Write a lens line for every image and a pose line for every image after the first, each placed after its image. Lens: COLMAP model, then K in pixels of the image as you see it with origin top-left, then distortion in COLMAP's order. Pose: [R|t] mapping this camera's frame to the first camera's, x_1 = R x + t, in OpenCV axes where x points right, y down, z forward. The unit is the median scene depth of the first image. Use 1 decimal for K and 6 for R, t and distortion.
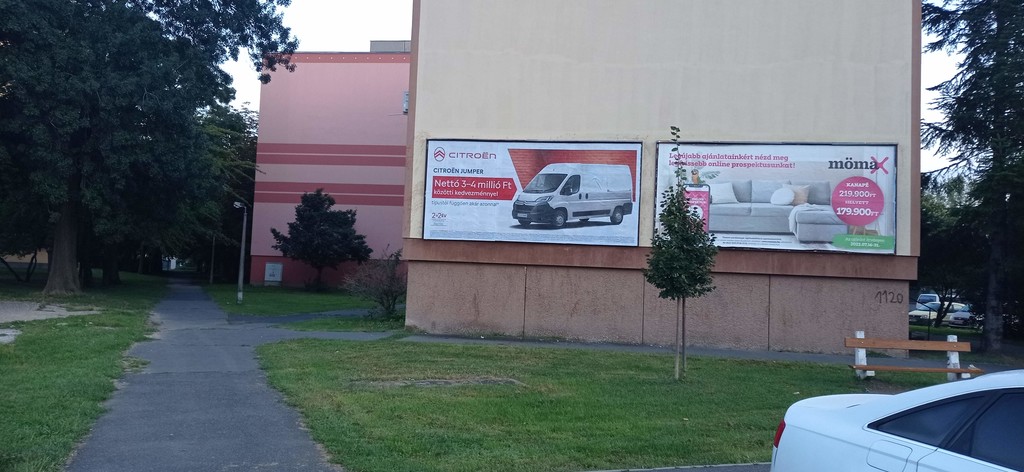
lens RADIAL K [[758.1, 0, 508.3], [0, 758.1, 231.4], [0, 0, 1]] dist [0.082011, -0.088249]
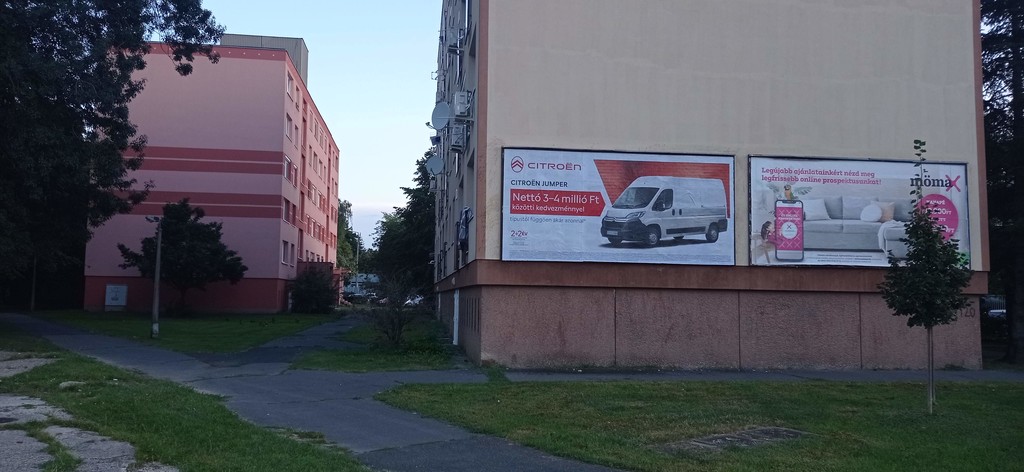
lens RADIAL K [[758.1, 0, 507.9], [0, 758.1, 231.9], [0, 0, 1]] dist [0.082011, -0.088249]
pose [[0.964146, -0.004955, 0.265328, -0.345372], [0.008215, 0.999904, -0.011178, -0.013656], [-0.265247, 0.012957, 0.964093, 0.158105]]
